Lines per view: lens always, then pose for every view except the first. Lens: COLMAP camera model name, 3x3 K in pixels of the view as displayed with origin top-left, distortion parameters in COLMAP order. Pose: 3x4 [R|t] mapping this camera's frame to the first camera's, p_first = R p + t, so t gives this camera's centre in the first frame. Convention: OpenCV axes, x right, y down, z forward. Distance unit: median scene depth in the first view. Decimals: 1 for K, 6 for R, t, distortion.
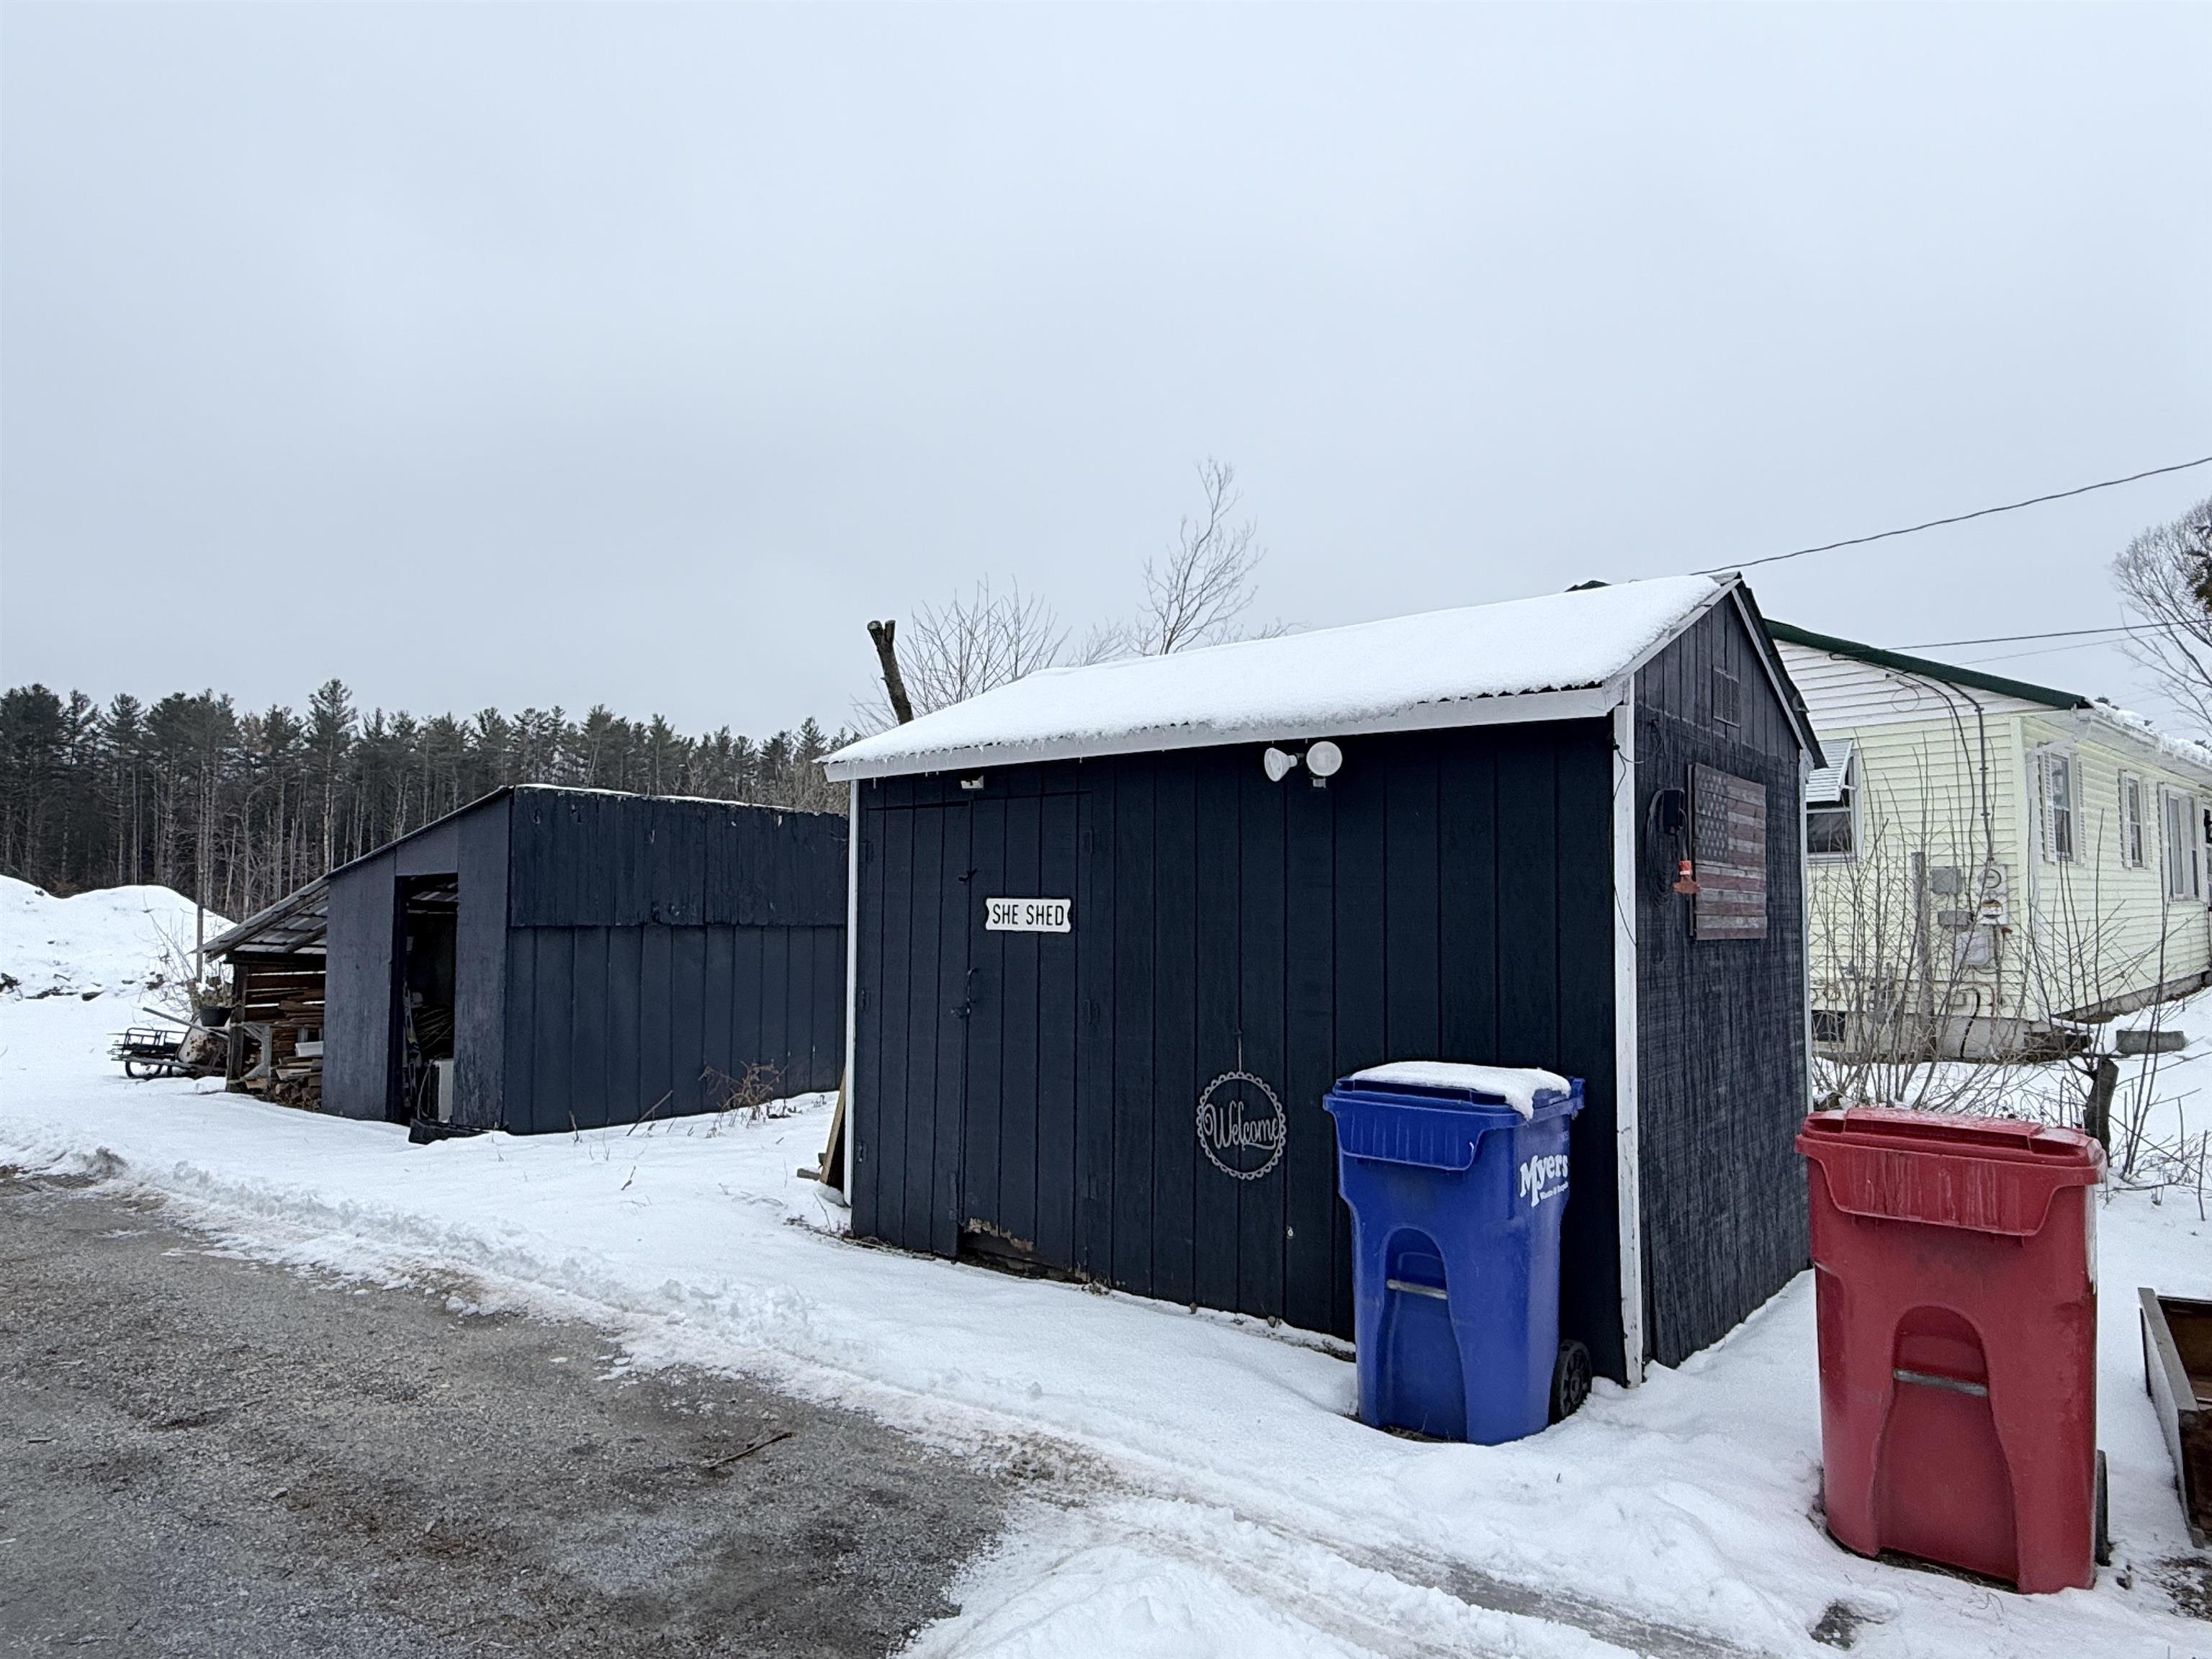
lens RADIAL K [[1359.7, 0, 1094.5], [0, 1359.7, 827.1], [0, 0, 1]] dist [0.002879, 0.003887]
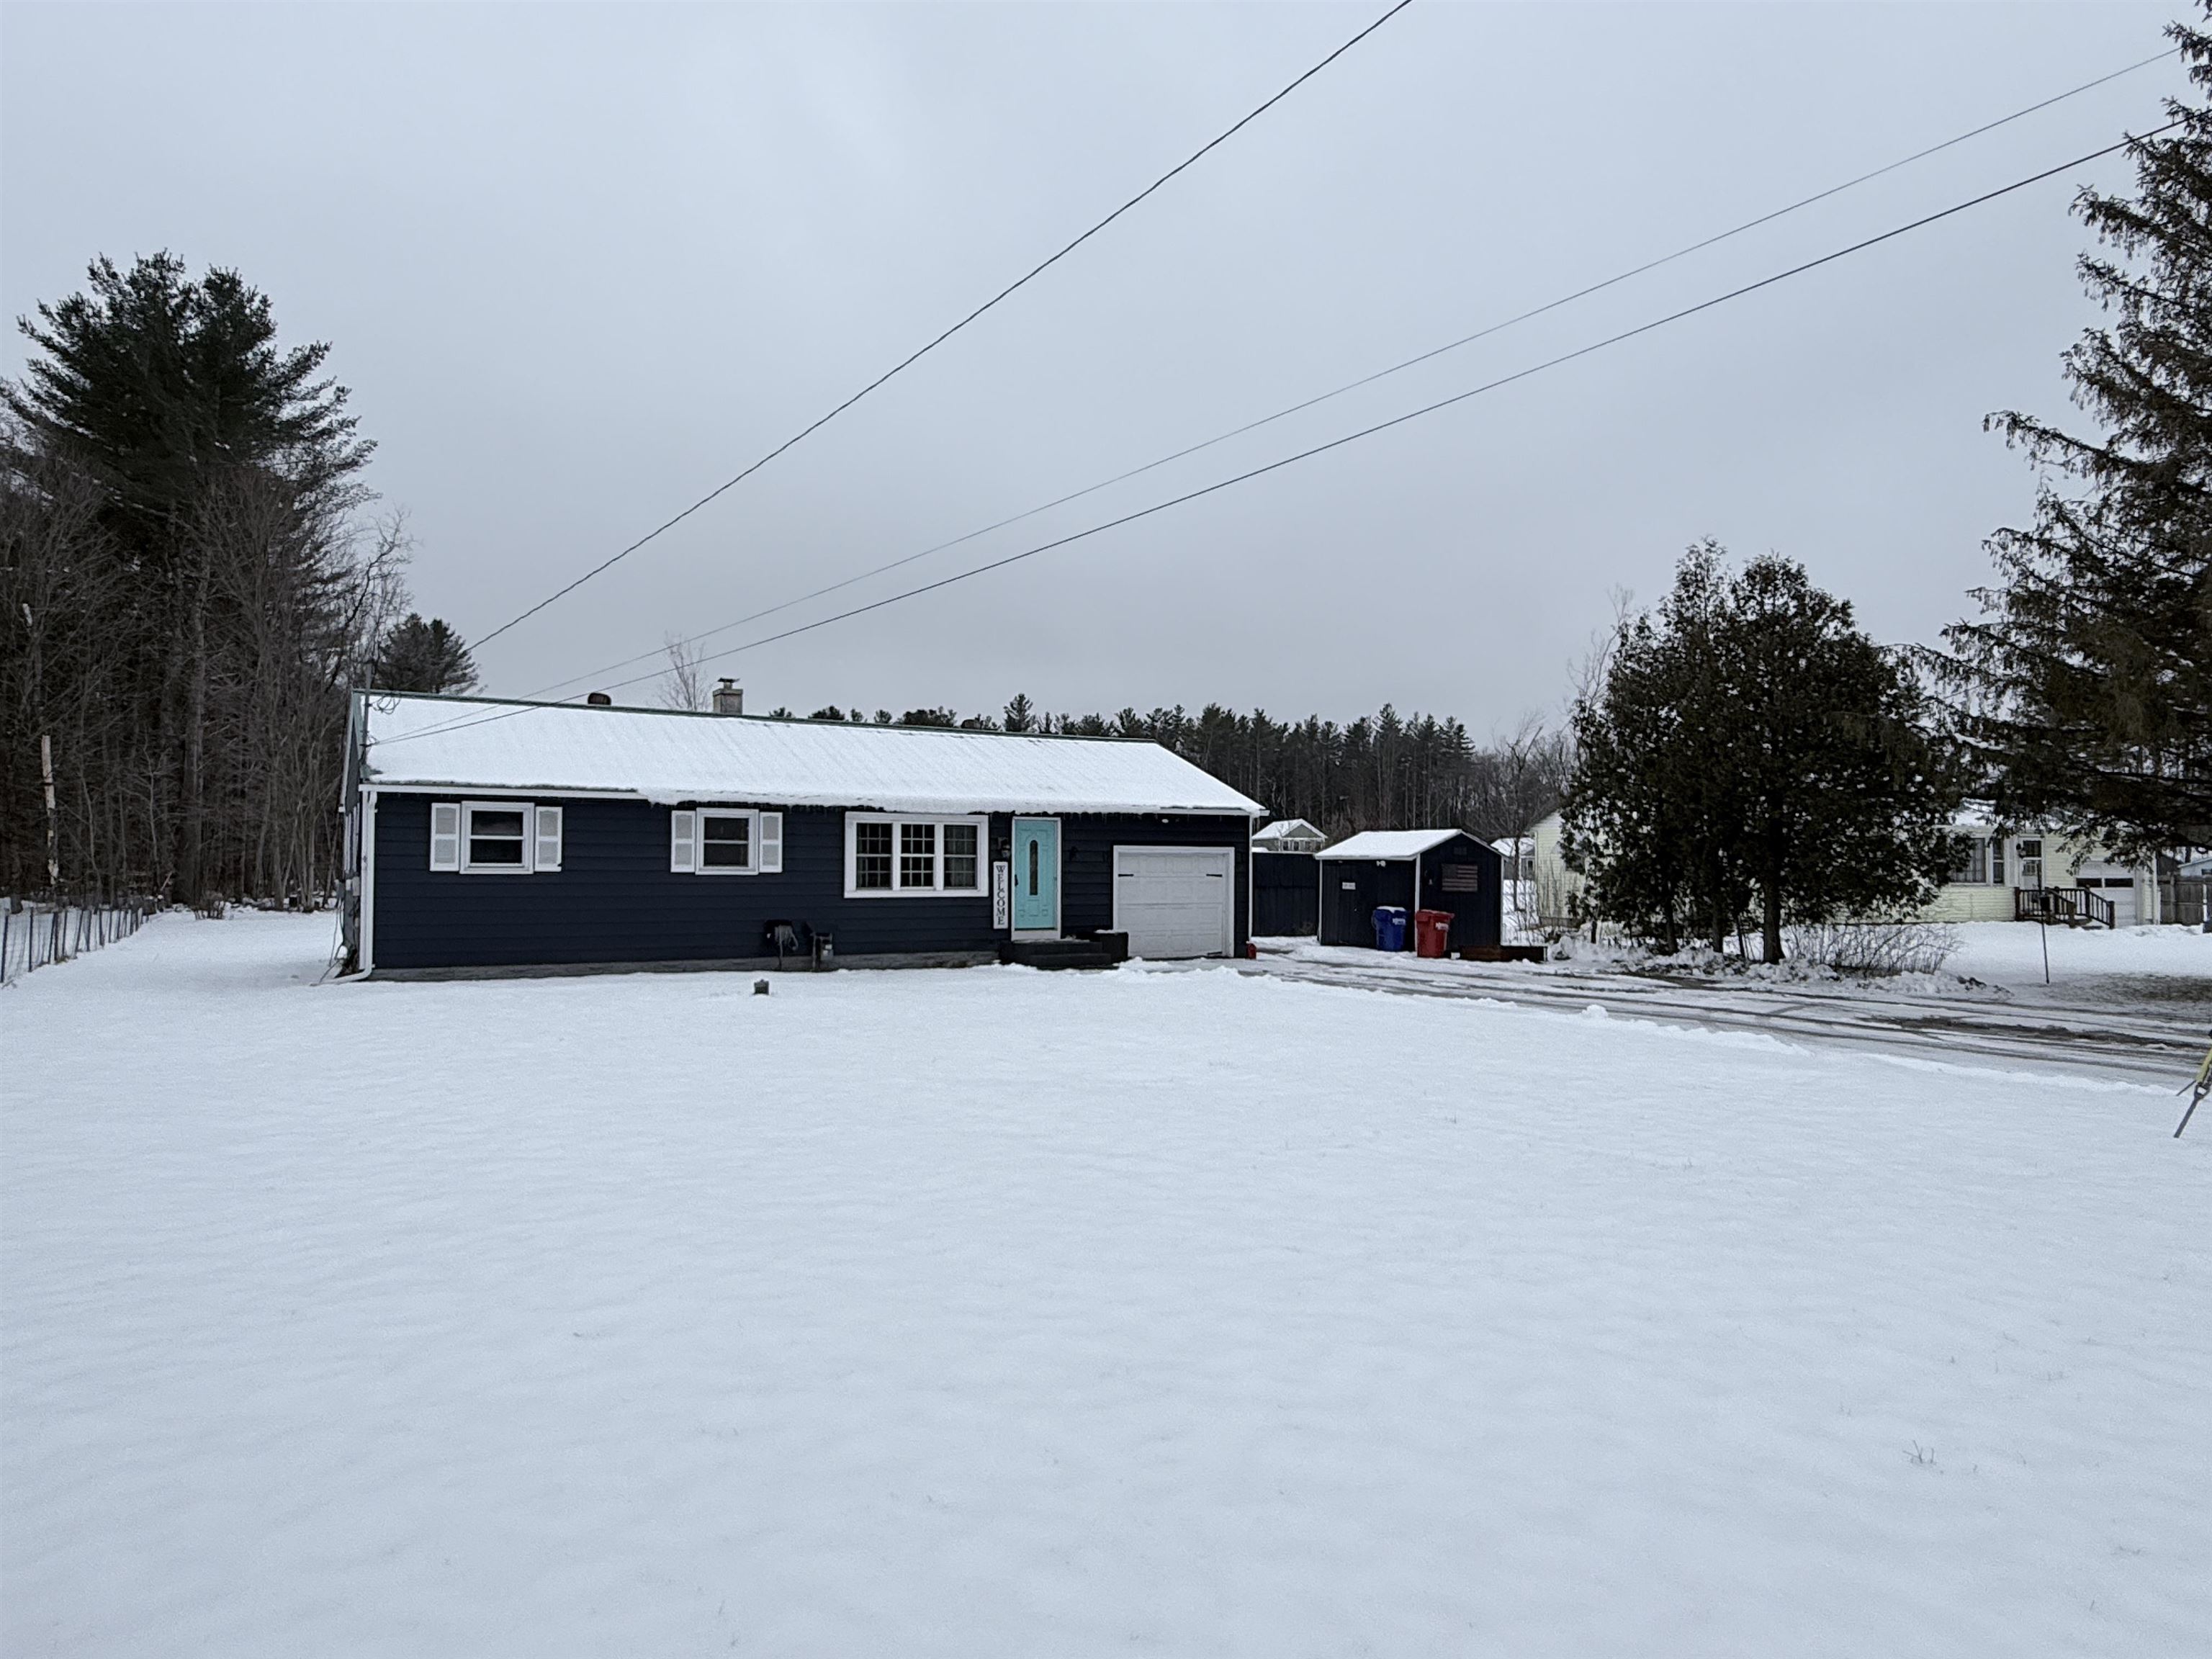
lens RADIAL K [[1359.7, 0, 1127.0], [0, 1359.7, 835.7], [0, 0, 1]] dist [0.002879, 0.003887]
pose [[0.919380, 0.000264, -0.393371, 0.043016], [0.012741, 0.999455, 0.030450, -0.010590], [0.393164, -0.033007, 0.918876, -0.147210]]
